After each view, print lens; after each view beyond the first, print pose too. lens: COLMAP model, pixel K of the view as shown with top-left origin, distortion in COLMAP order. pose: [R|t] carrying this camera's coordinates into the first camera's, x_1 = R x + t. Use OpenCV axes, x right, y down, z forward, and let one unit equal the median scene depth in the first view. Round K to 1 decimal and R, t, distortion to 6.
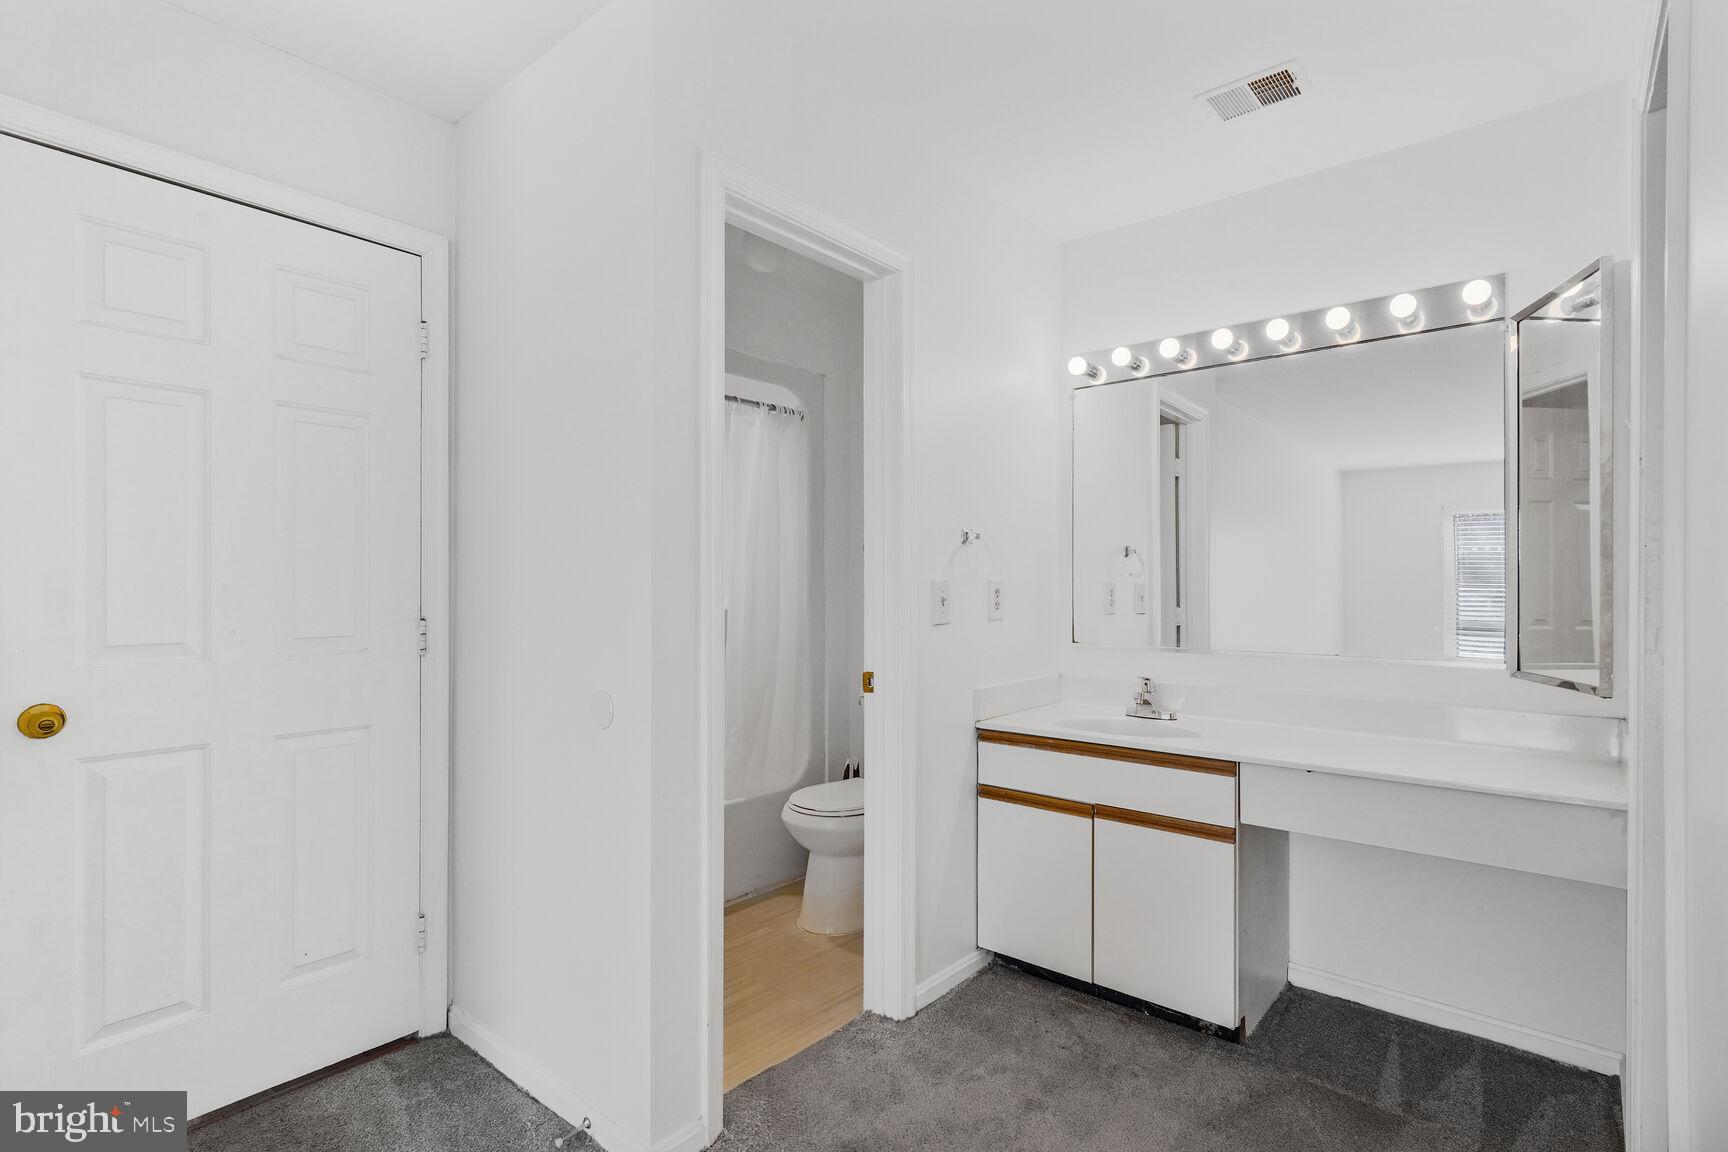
lens RADIAL K [[844.7, 0, 871.4], [0, 844.7, 585.9], [0, 0, 1]] dist [-0.001357, 0.000137]
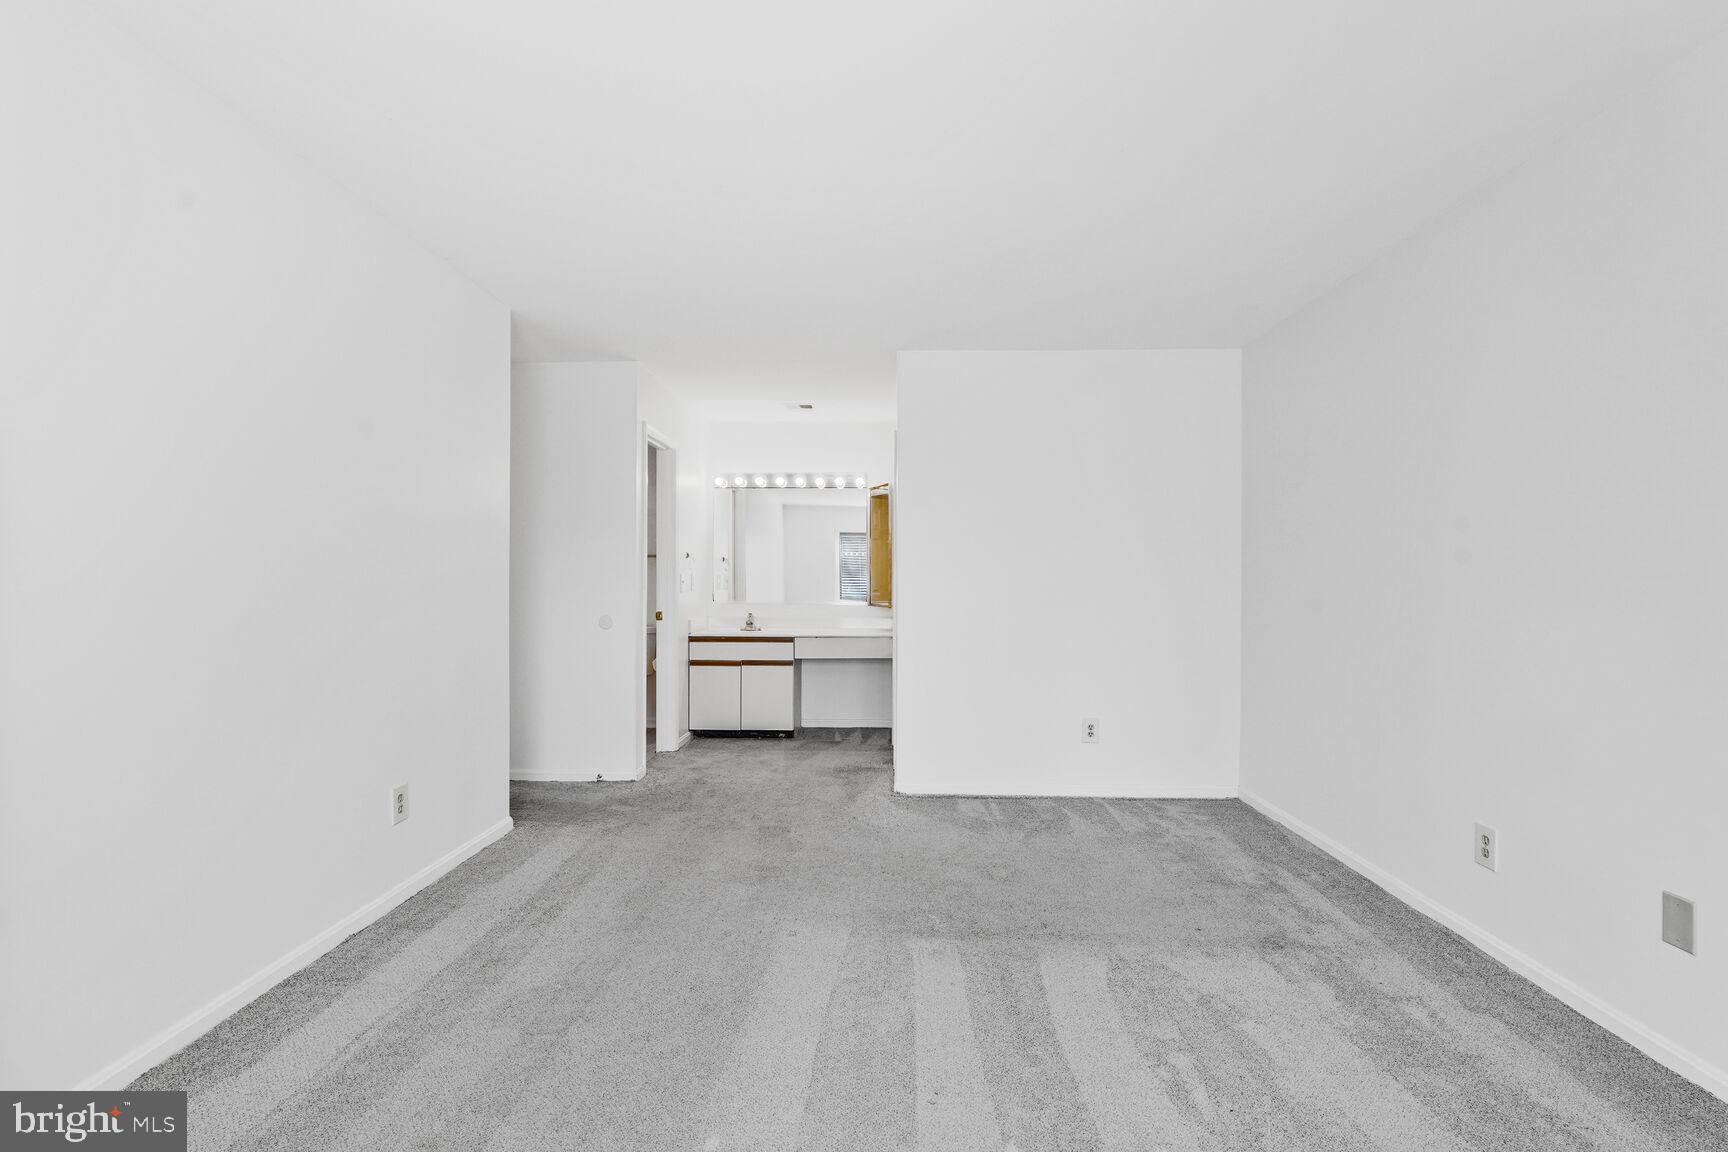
lens RADIAL K [[773.0, 0, 865.3], [0, 773.0, 573.9], [0, 0, 1]] dist [-0.022800, 0.002422]
pose [[0.795782, -0.000480, 0.605583, -0.858379], [-0.000264, 0.999999, 0.001140, -0.008920], [-0.605583, -0.001067, 0.795782, -1.101077]]
